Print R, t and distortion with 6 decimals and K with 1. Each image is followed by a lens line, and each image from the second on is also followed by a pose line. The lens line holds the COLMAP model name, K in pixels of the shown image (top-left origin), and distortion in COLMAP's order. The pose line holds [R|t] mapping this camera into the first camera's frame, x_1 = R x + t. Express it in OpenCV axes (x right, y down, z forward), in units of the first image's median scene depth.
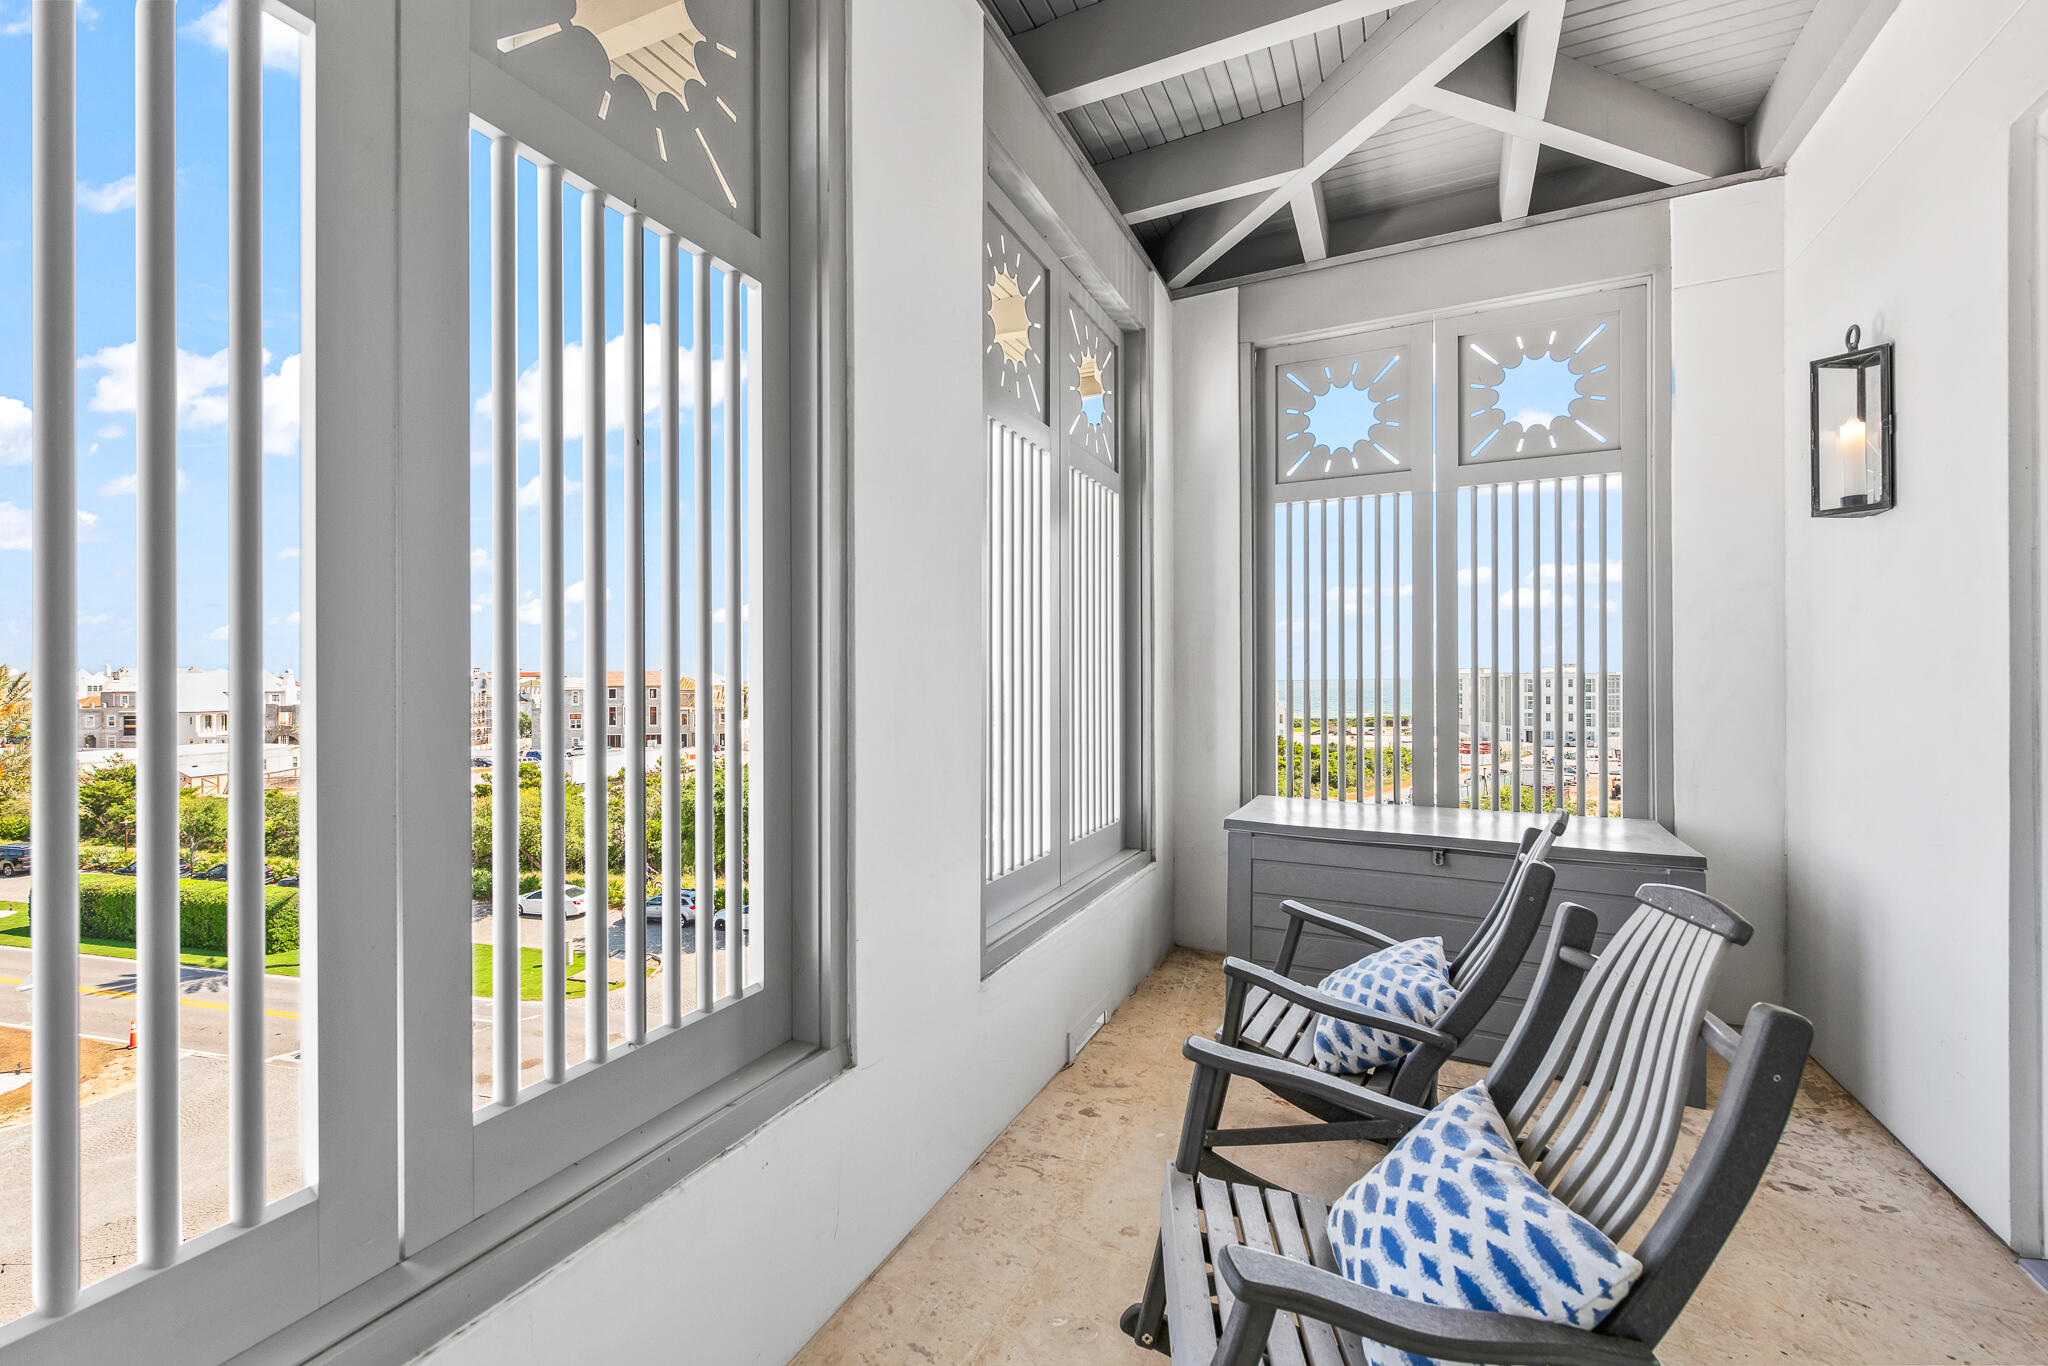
lens RADIAL K [[841.7, 0, 1024.0], [0, 841.7, 683.0], [0, 0, 1]] dist [-0.002168, -0.000116]
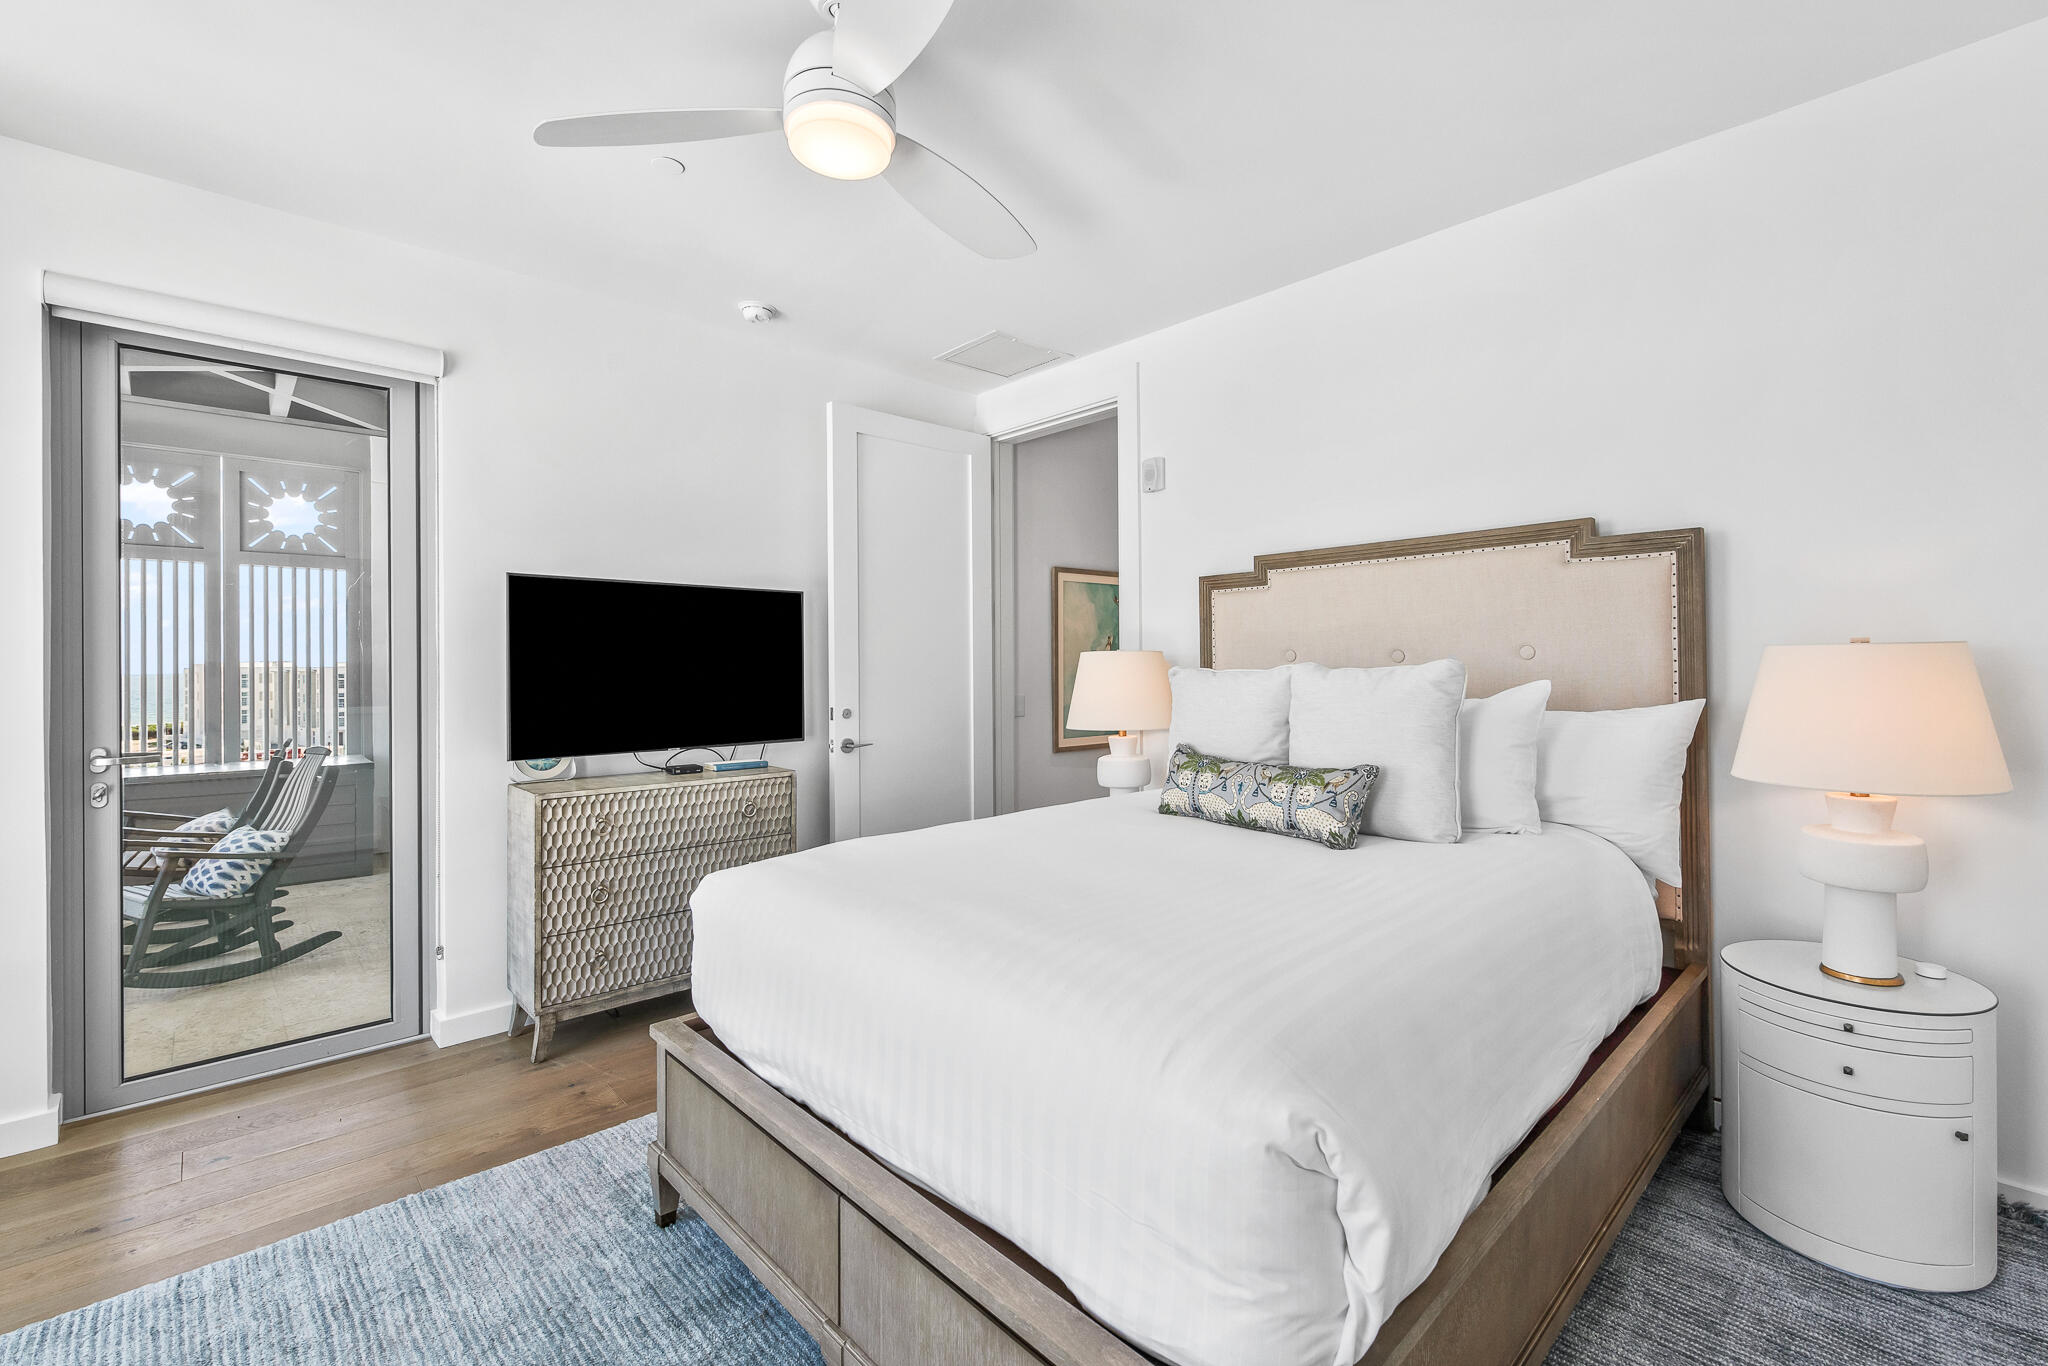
lens RADIAL K [[875.3, 0, 1035.6], [0, 875.3, 660.2], [0, 0, 1]] dist [0.000384, -0.000145]
pose [[0.351461, 0.005714, 0.936185, -0.543185], [0.011346, 0.999882, -0.010362, -0.014099], [-0.936134, 0.014264, 0.351355, -1.064876]]
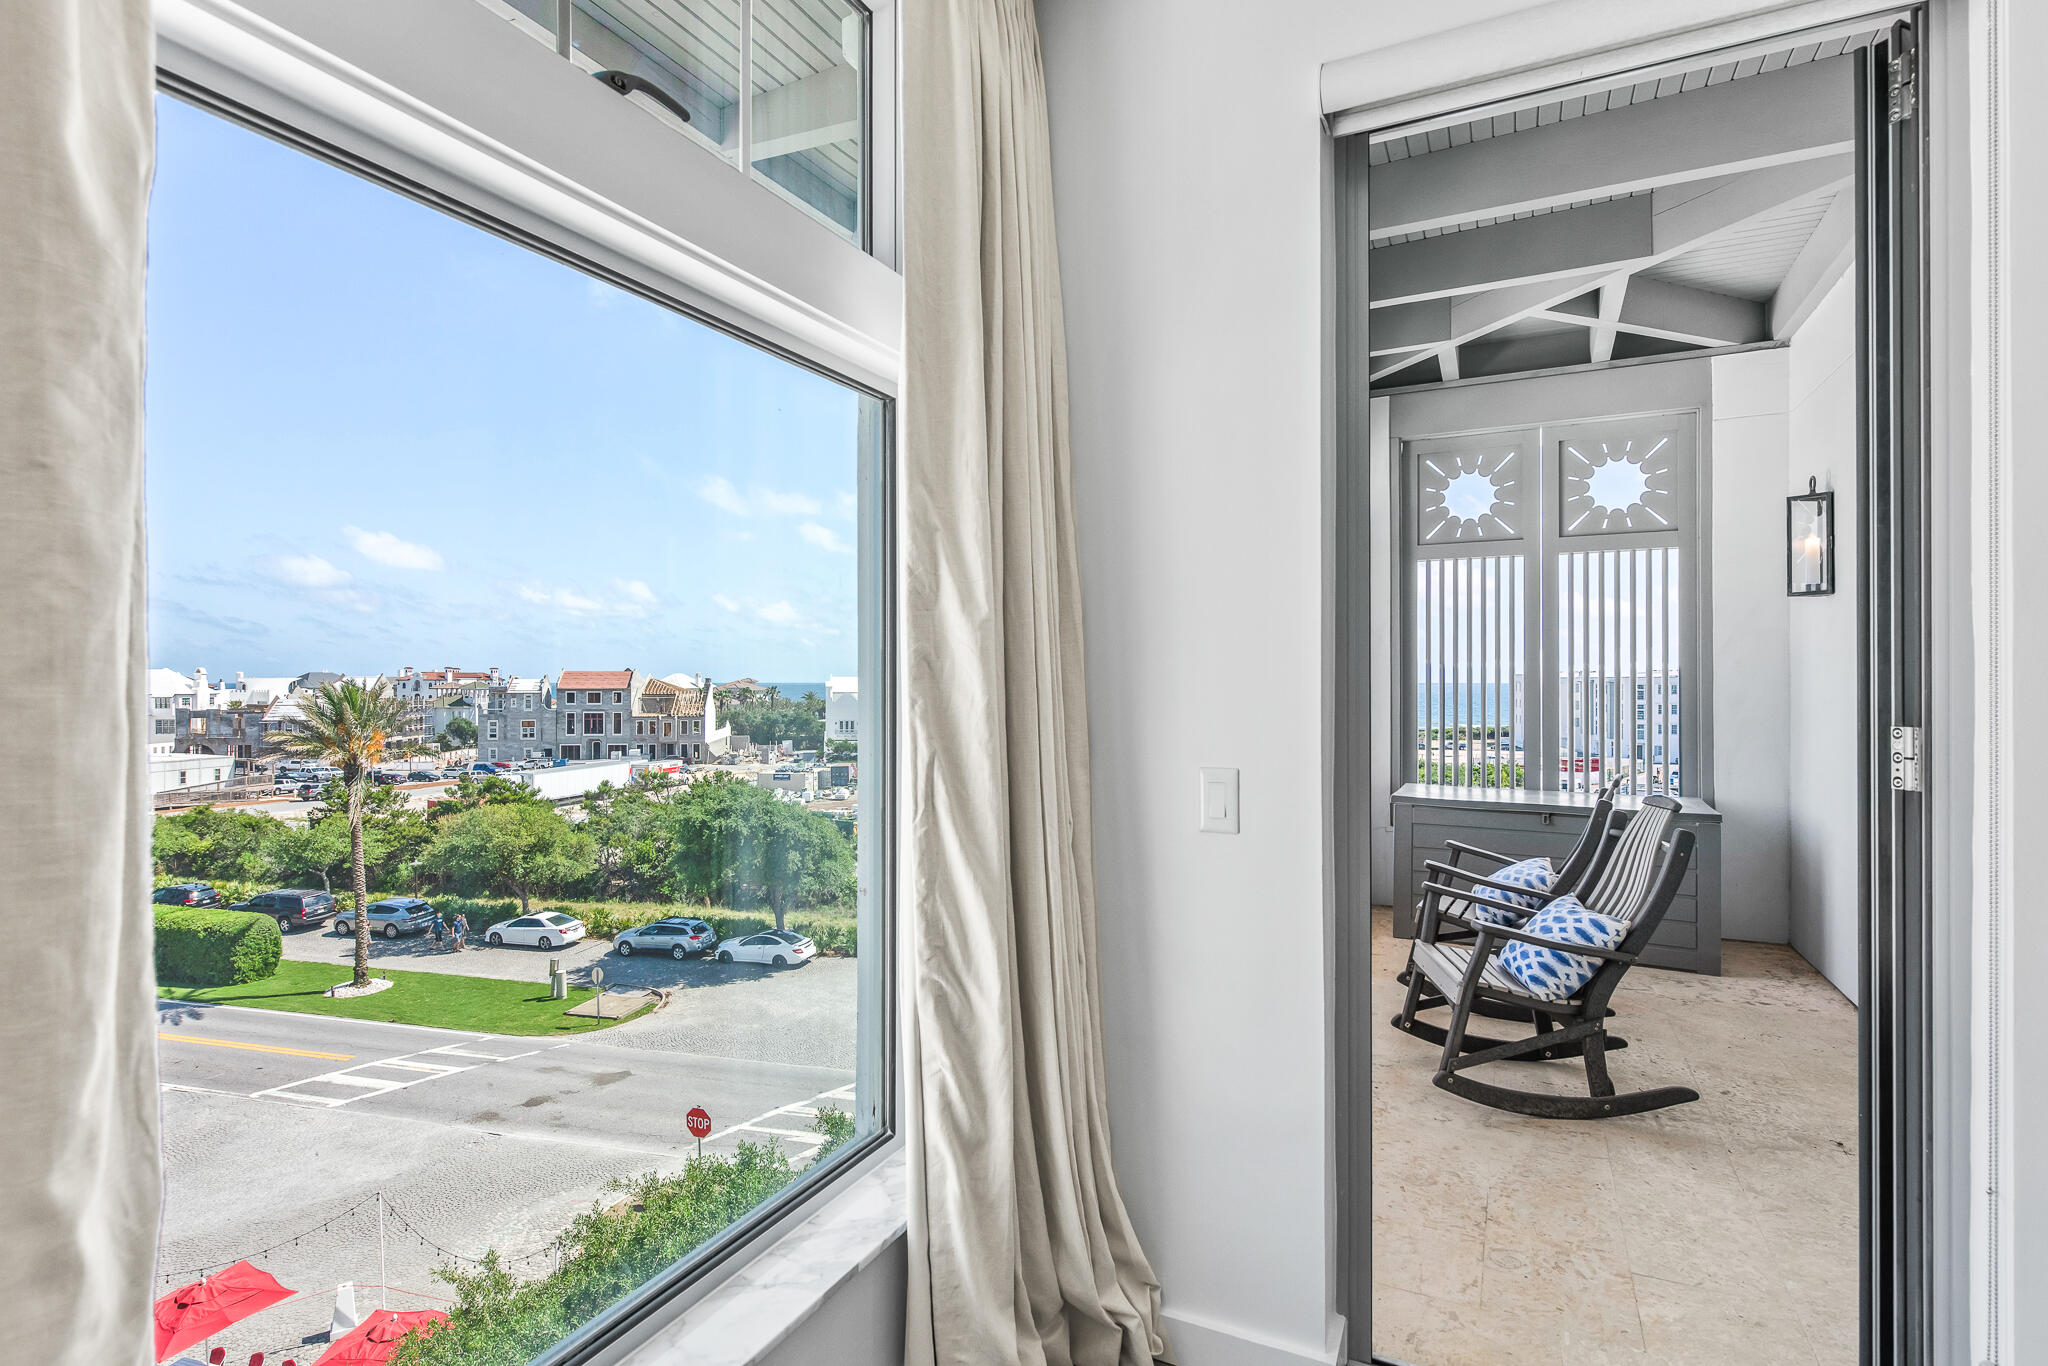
lens RADIAL K [[988.5, 0, 1024.0], [0, 988.5, 683.0], [0, 0, 1]] dist [0.001595, 0.000336]
pose [[0.999878, 0.002515, -0.015385, -0.324878], [-0.002566, 0.999991, -0.003297, -0.018870], [0.015376, 0.003336, 0.999876, -0.614533]]
